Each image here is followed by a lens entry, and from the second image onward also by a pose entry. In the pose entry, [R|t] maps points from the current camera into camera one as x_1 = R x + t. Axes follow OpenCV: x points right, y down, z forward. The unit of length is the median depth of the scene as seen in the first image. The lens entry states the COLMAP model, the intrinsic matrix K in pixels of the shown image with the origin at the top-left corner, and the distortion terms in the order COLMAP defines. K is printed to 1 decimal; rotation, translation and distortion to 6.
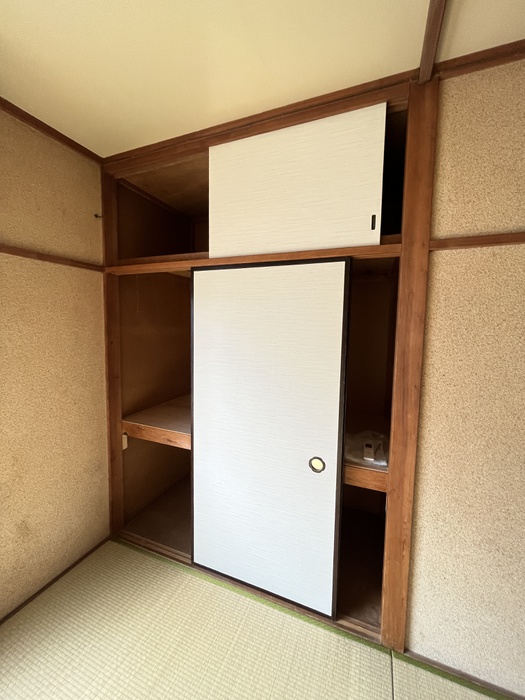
lens RADIAL K [[284.1, 0, 262.4], [0, 284.1, 346.4], [0, 0, 1]] dist [-0.002985, 0.000592]
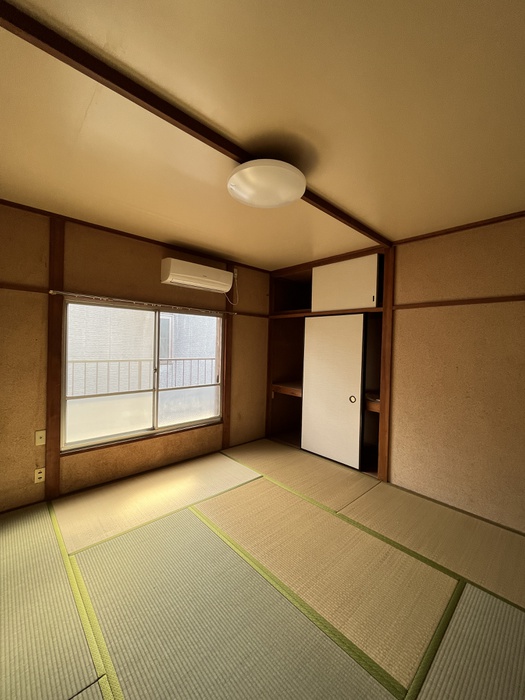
lens RADIAL K [[284.1, 0, 263.3], [0, 284.1, 348.5], [0, 0, 1]] dist [-0.002985, 0.000592]
pose [[0.907617, 0.012498, -0.419613, 0.467423], [-0.042306, 0.997191, -0.061807, 0.164041], [0.417662, 0.073849, 0.905596, -1.351887]]
